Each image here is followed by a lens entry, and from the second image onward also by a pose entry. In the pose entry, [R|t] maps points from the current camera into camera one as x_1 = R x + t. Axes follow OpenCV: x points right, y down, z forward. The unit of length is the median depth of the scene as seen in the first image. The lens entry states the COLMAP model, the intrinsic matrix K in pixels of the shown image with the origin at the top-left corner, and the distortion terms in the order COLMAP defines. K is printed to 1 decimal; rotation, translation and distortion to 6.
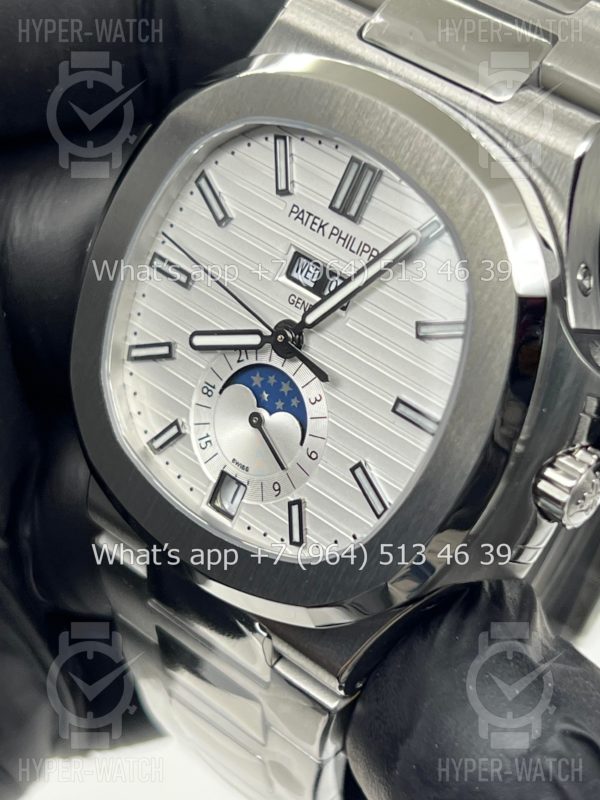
lens RADIAL K [[1872.3, 0, 300.3], [0, 1872.3, 402.2], [0, 0, 1]] dist [0.289693, 0.000000]
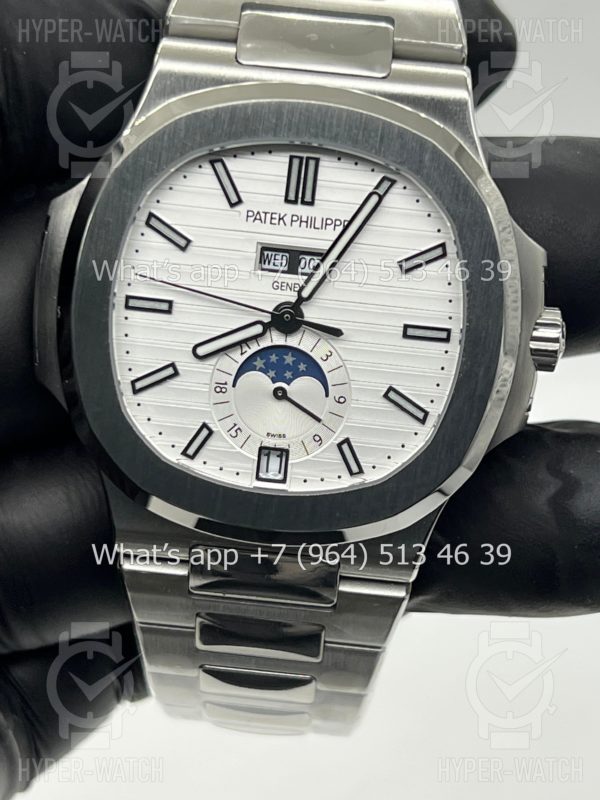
lens RADIAL K [[1872.3, 0, 303.1], [0, 1872.3, 397.6], [0, 0, 1]] dist [0.289693, 0.000000]
pose [[0.793743, -0.350069, 0.497416, -0.605676], [0.364282, 0.928489, 0.072151, -0.068268], [-0.487104, 0.123930, 0.864506, -0.026432]]
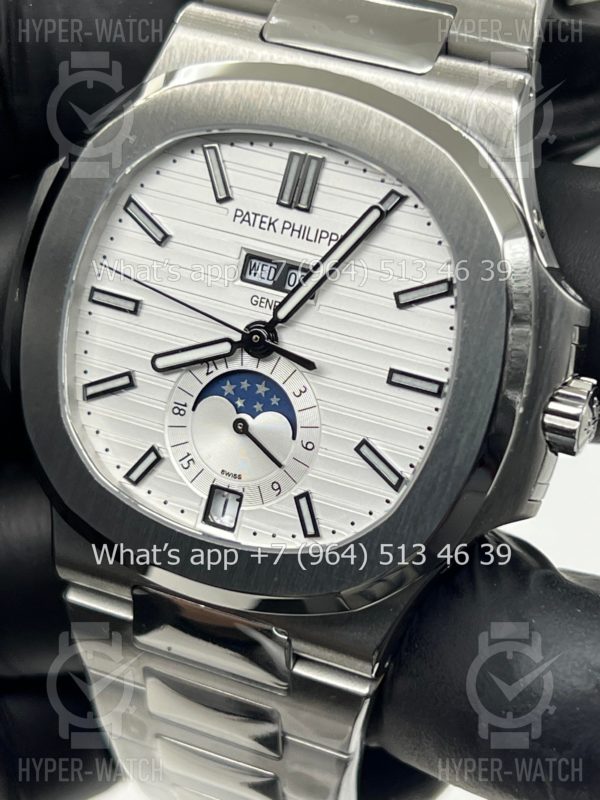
lens RADIAL K [[1872.3, 0, 300.5], [0, 1872.3, 405.2], [0, 0, 1]] dist [0.289693, 0.000000]
pose [[0.946330, -0.195157, 0.257630, -0.252264], [0.210970, 0.976868, -0.034948, 0.040815], [-0.244850, 0.087425, 0.965611, 0.022275]]
